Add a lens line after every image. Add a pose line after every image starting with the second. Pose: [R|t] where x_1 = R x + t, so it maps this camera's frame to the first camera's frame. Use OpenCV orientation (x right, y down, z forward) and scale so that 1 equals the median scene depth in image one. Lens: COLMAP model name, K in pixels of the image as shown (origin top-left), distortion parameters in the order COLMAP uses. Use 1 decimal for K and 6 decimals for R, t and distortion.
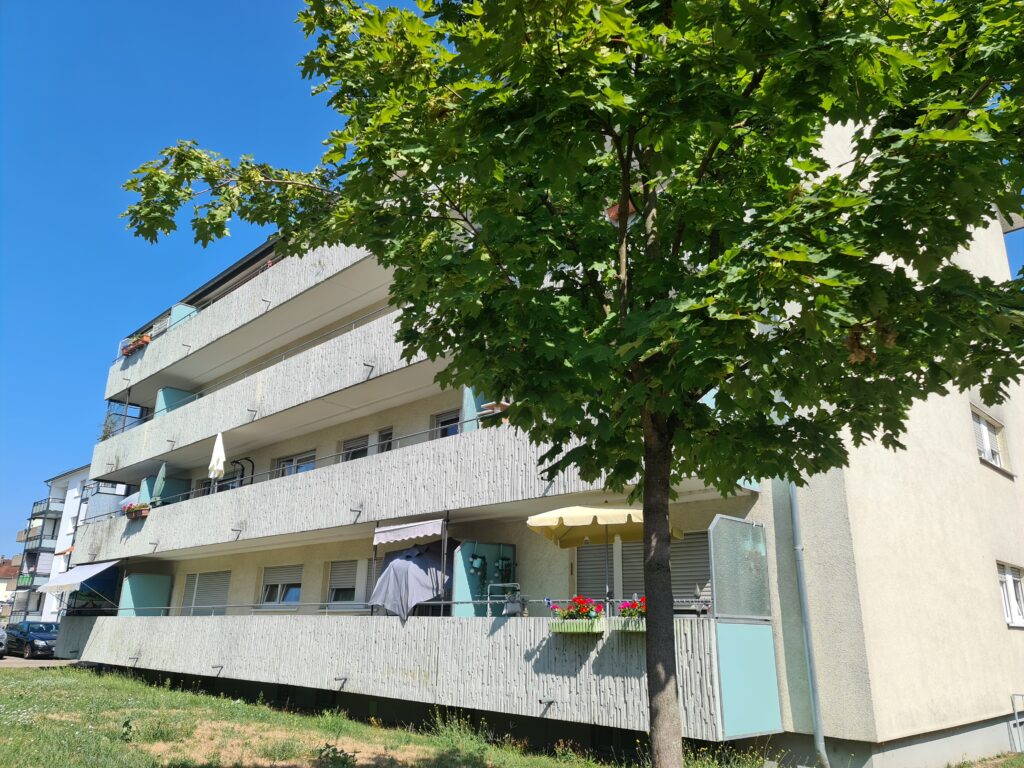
lens RADIAL K [[749.1, 0, 512.0], [0, 749.1, 384.0], [0, 0, 1]] dist [0.041022, 0.000743]
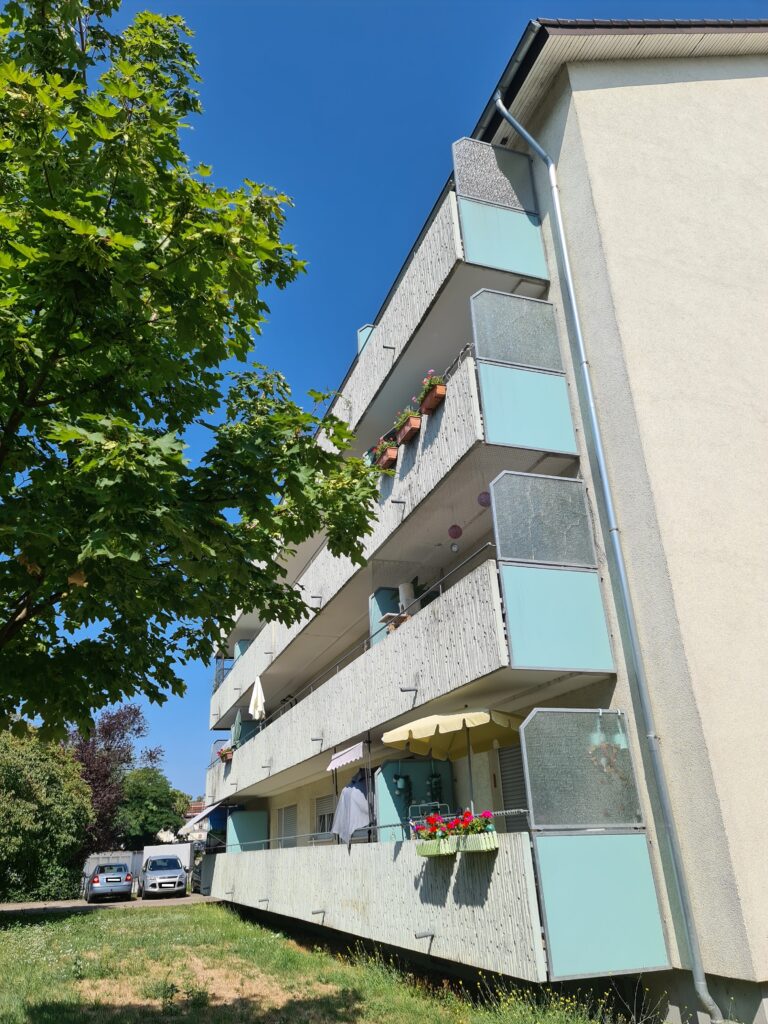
lens RADIAL K [[742.7, 0, 384.0], [0, 742.7, 512.0], [0, 0, 1]] dist [0.007182, 0.001371]
pose [[0.902692, -0.225808, -0.366276, 0.389976], [0.185210, 0.972248, -0.142935, 0.033444], [0.388387, 0.061189, 0.919462, 0.095822]]
